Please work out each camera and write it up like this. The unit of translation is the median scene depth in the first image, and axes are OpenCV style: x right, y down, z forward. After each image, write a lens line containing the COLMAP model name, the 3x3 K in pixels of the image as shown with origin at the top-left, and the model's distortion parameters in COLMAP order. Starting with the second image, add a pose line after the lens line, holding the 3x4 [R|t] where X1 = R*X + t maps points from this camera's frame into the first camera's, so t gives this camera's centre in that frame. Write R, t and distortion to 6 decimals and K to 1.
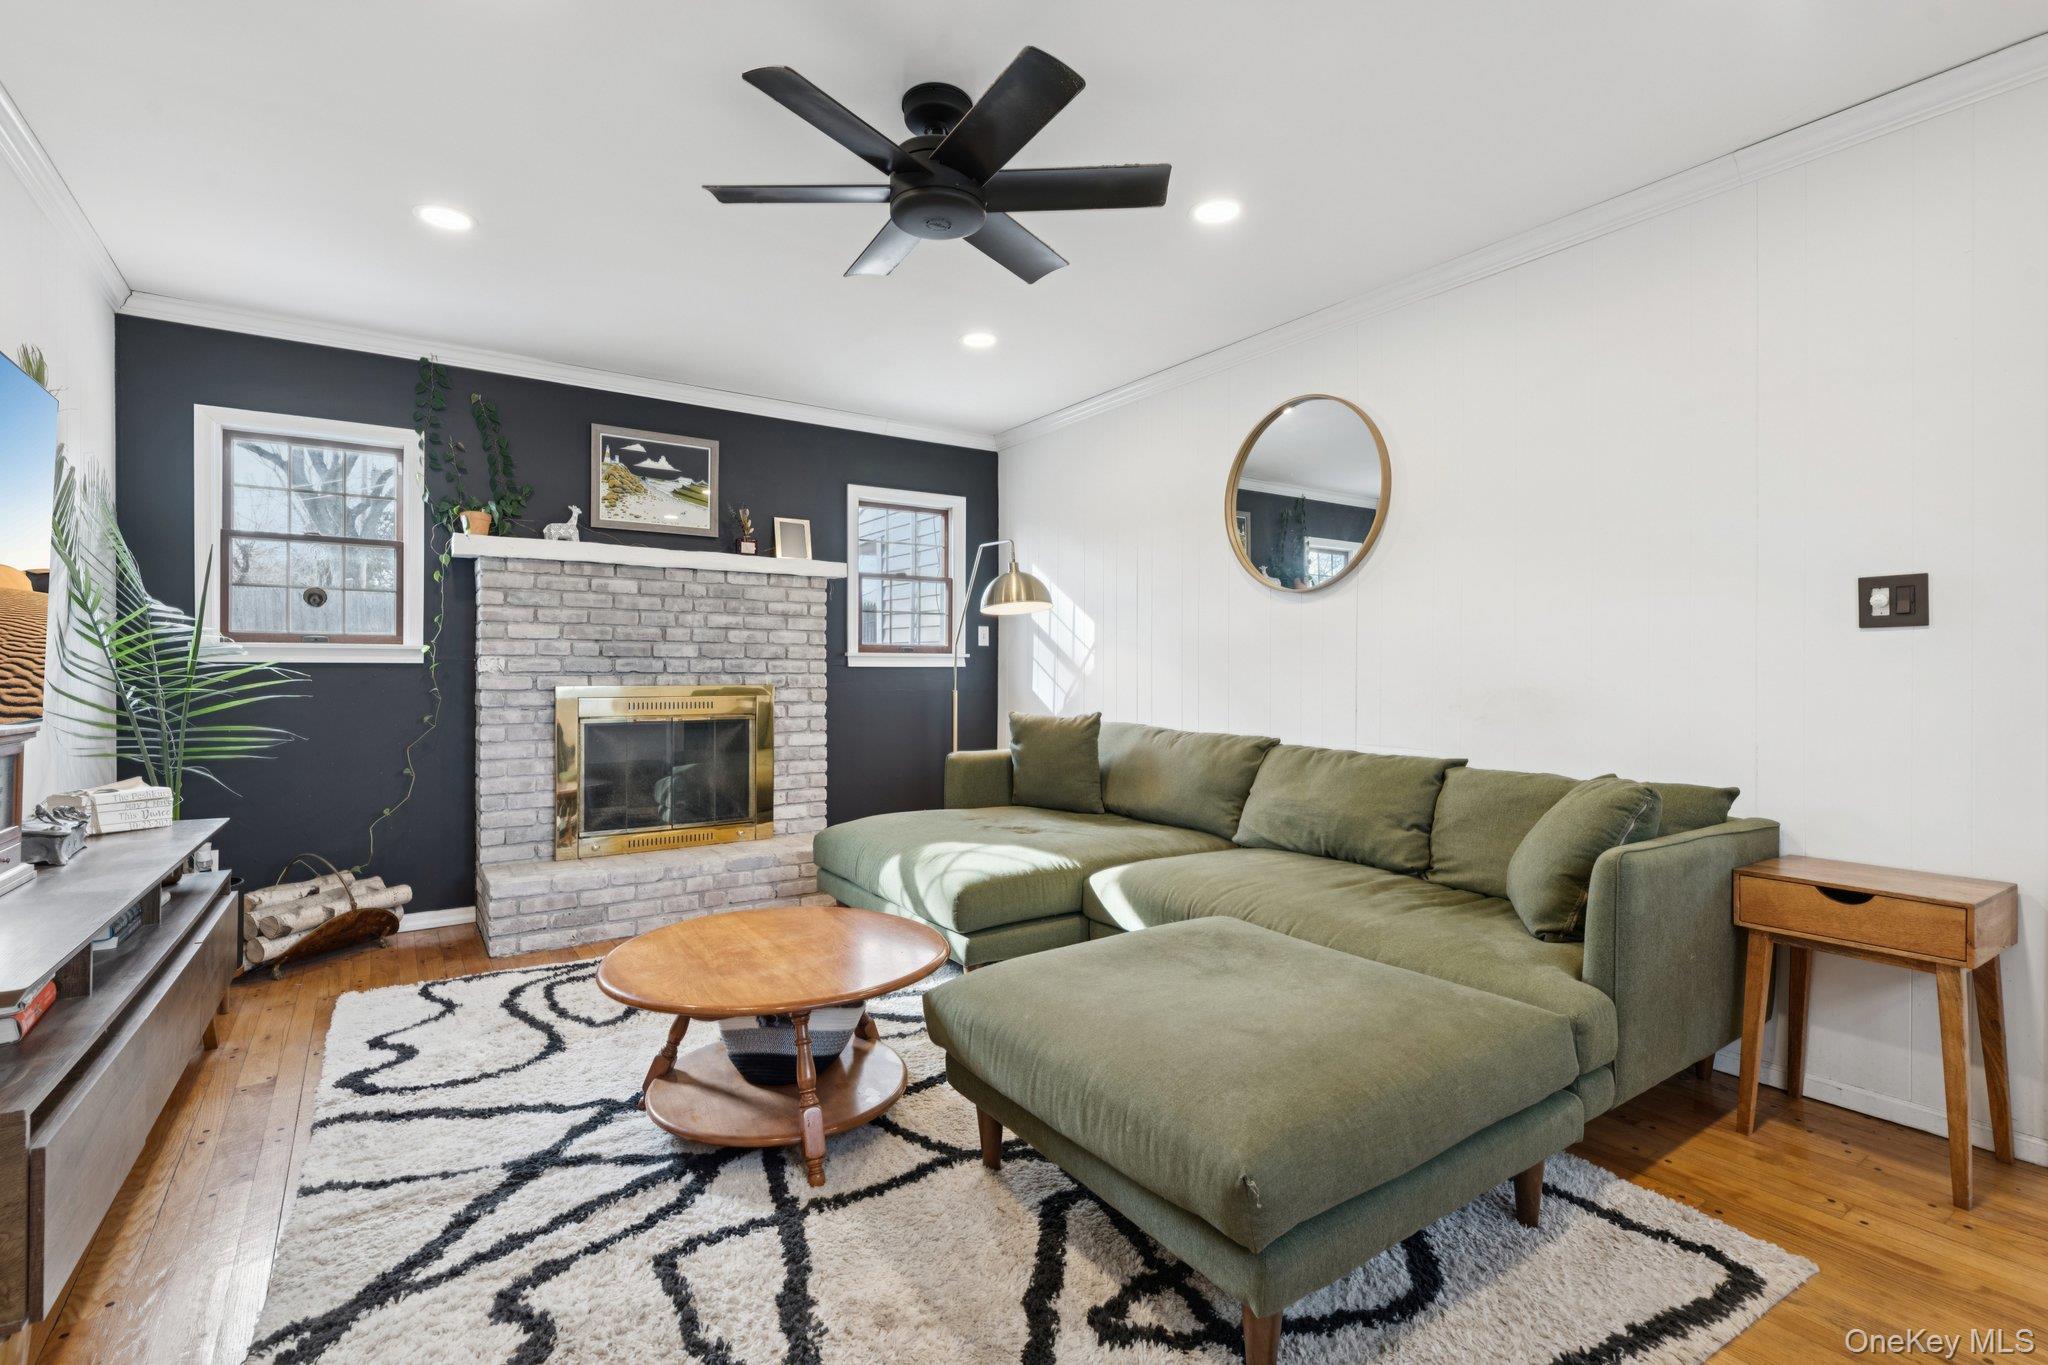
lens RADIAL K [[930.1, 0, 1012.8], [0, 930.1, 665.8], [0, 0, 1]] dist [-0.001361, 0.000061]
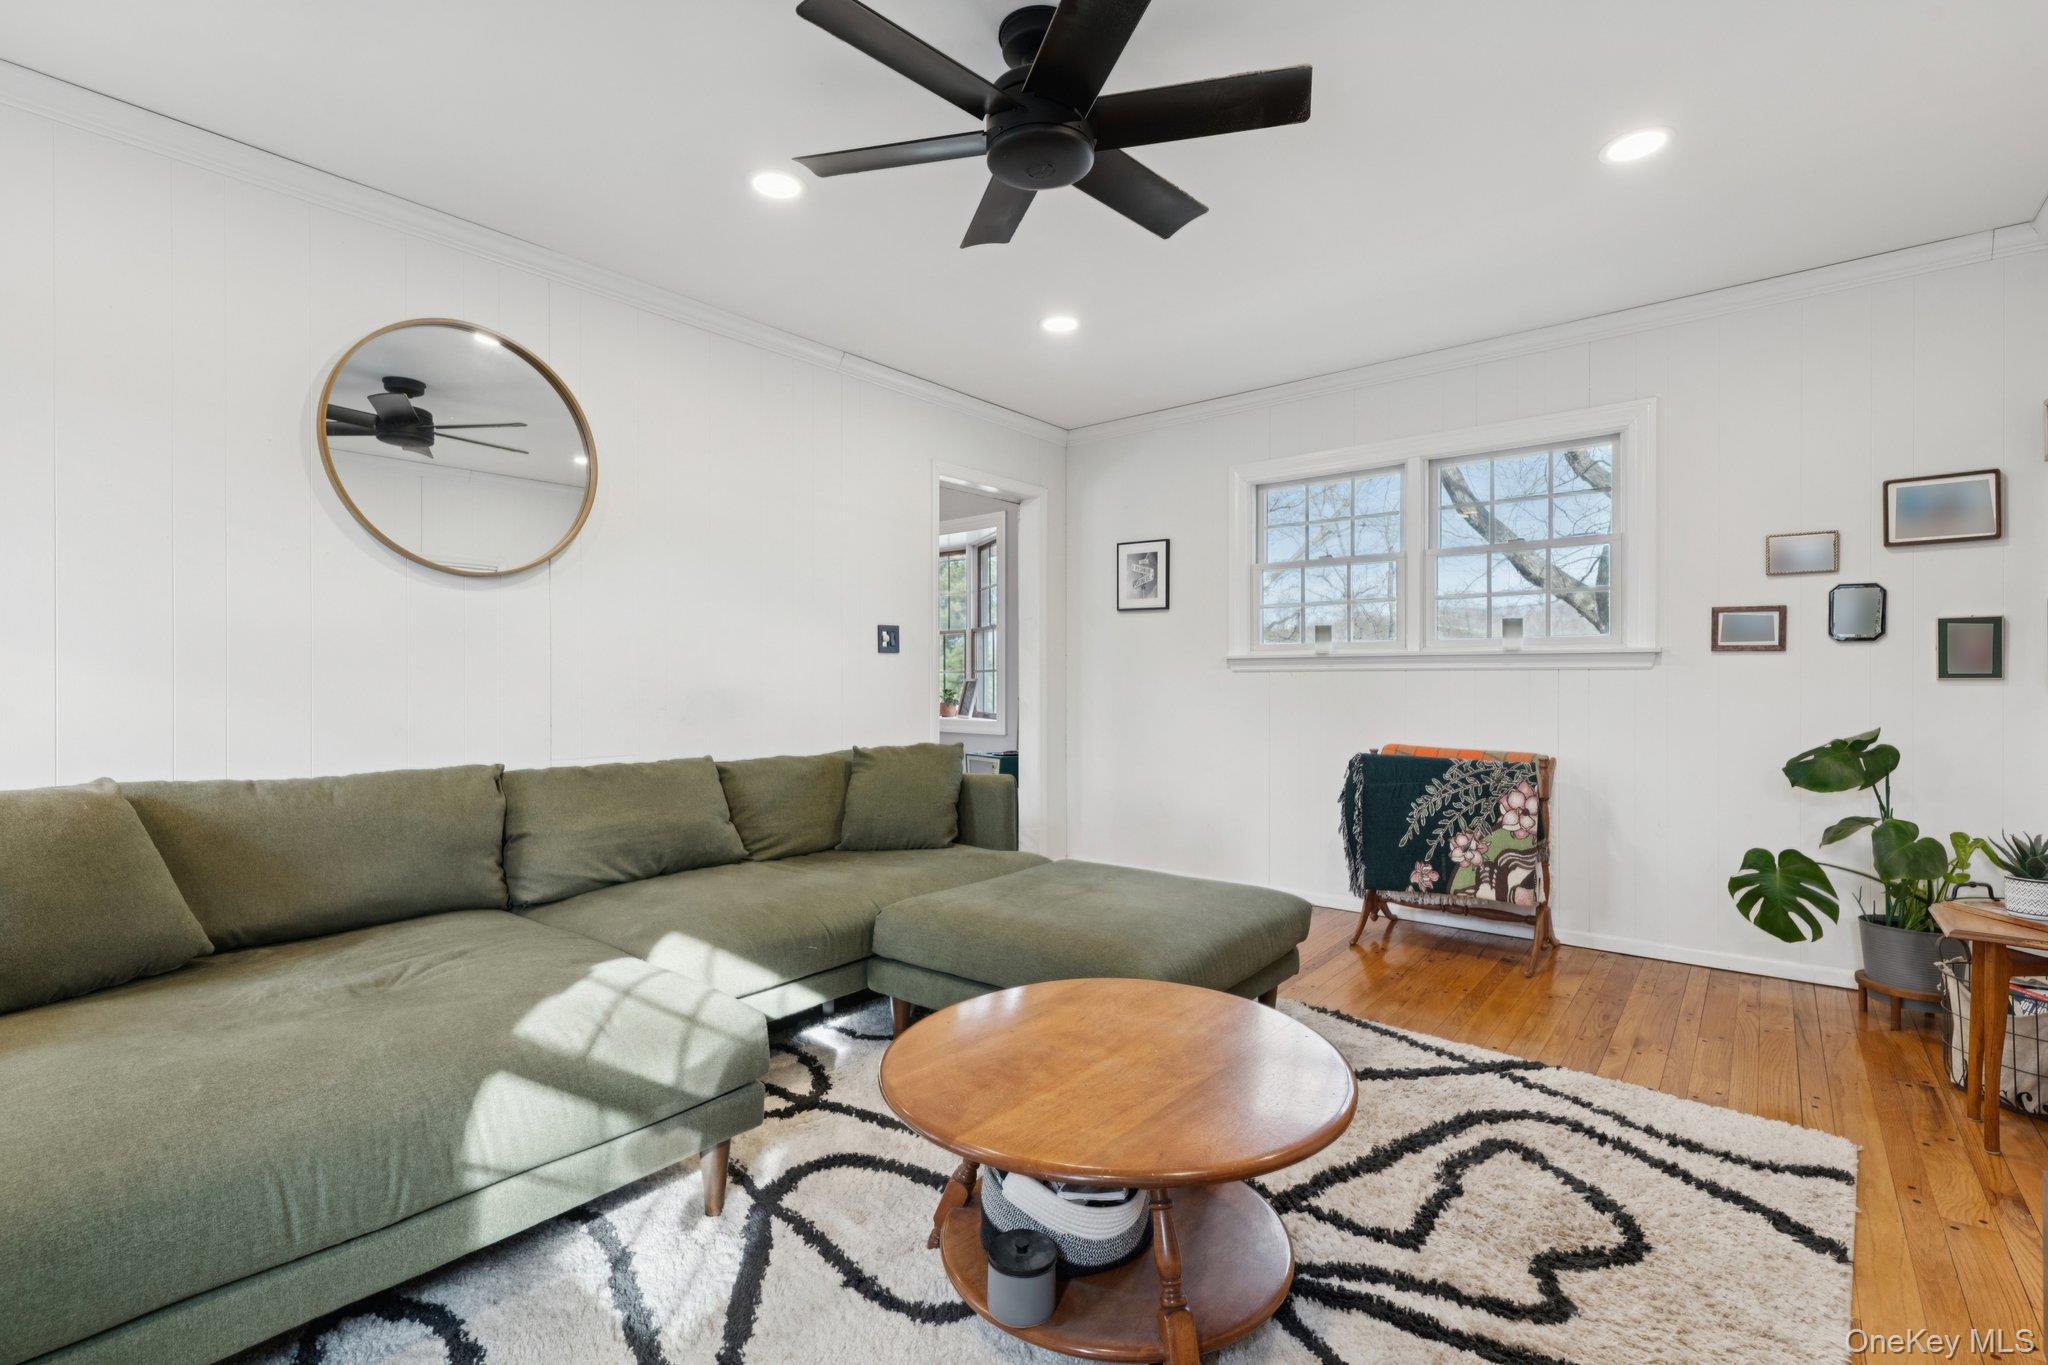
lens RADIAL K [[930.1, 0, 1012.8], [0, 930.1, 665.8], [0, 0, 1]] dist [-0.001361, 0.000061]
pose [[-0.282280, 0.011703, 0.959261, -0.497579], [-0.002286, 0.999915, -0.012872, 0.004039], [-0.959329, -0.005827, -0.282229, 0.683657]]
